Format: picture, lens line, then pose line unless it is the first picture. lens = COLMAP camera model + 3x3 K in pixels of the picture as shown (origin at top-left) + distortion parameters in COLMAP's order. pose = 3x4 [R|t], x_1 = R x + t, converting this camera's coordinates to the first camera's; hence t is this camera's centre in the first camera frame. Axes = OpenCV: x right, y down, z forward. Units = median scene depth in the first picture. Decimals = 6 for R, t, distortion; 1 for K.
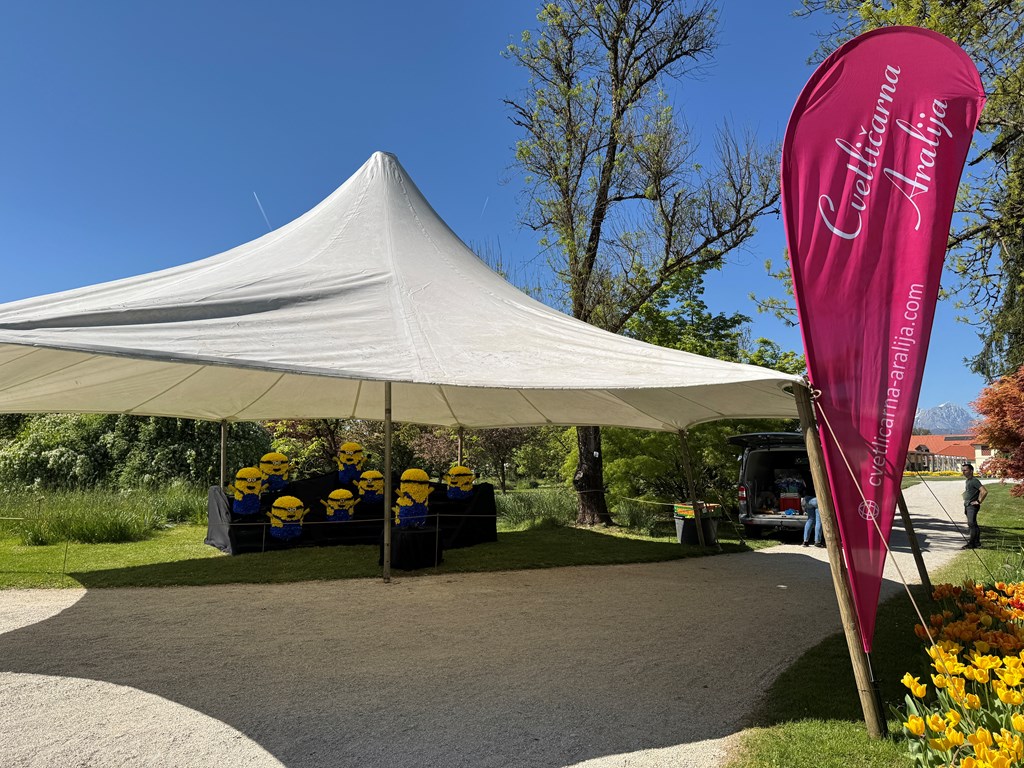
lens RADIAL K [[631.9, 0, 512.0], [0, 631.9, 384.0], [0, 0, 1]] dist [0.078415, -0.092483]
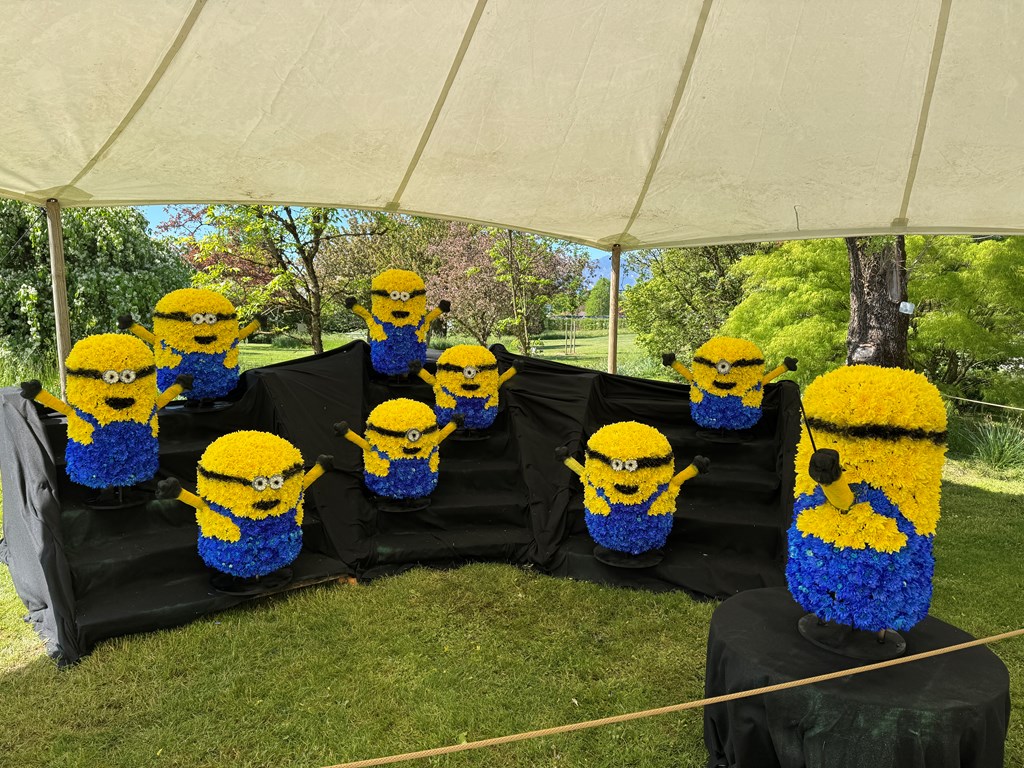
lens RADIAL K [[692.4, 0, 519.1], [0, 692.4, 380.5], [0, 0, 1]] dist [0.106209, -0.133106]
pose [[0.997853, 0.007385, 0.065072, -0.226648], [-0.021078, 0.976964, 0.212360, 0.072857], [-0.062005, -0.213275, 0.975023, 0.621286]]
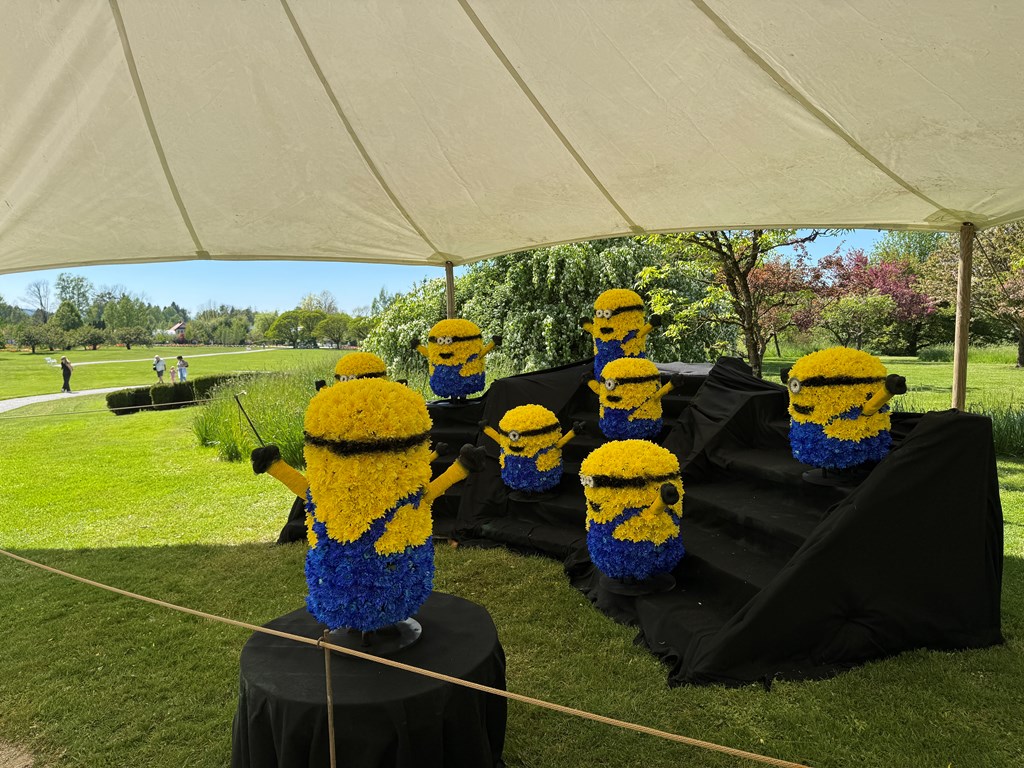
lens RADIAL K [[692.4, 0, 519.1], [0, 692.4, 380.5], [0, 0, 1]] dist [0.106209, -0.133106]
pose [[0.671566, 0.031169, -0.740288, 0.050604], [0.117887, 0.981893, 0.148285, 0.082970], [0.731506, -0.186853, 0.655732, 0.700806]]
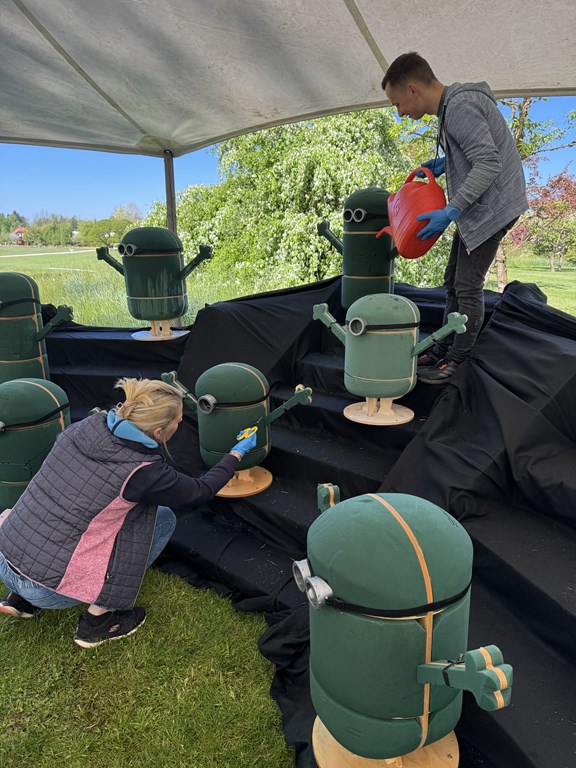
lens RADIAL K [[529.0, 0, 288.0], [0, 529.0, 384.0], [0, 0, 1]] dist [0.004732, 0.000997]
pose [[0.673538, 0.187813, -0.714893, -0.091162], [0.094927, 0.937191, 0.335650, 0.103774], [0.733031, -0.293936, 0.613406, 0.868383]]
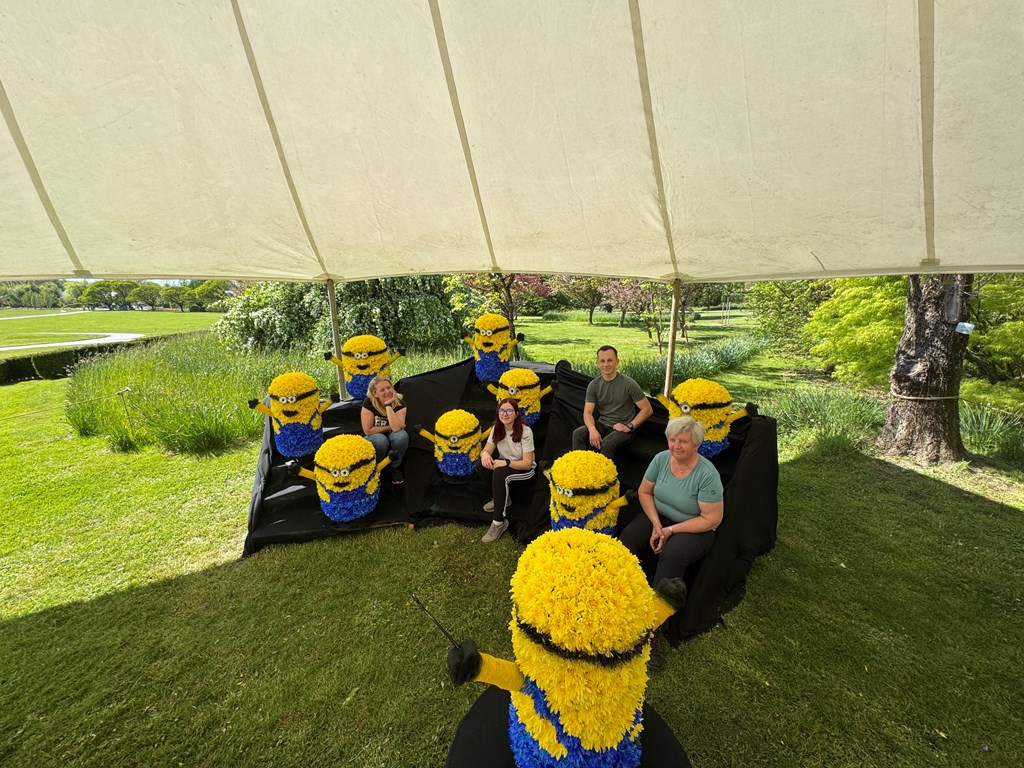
lens RADIAL K [[404.0, 0, 513.2], [0, 404.0, 385.5], [0, 0, 1]] dist [-0.003380, 0.000116]
pose [[0.933395, 0.064193, -0.353062, -0.105277], [0.057737, 0.944187, 0.324312, 0.037516], [0.354175, -0.323096, 0.877593, 0.717403]]
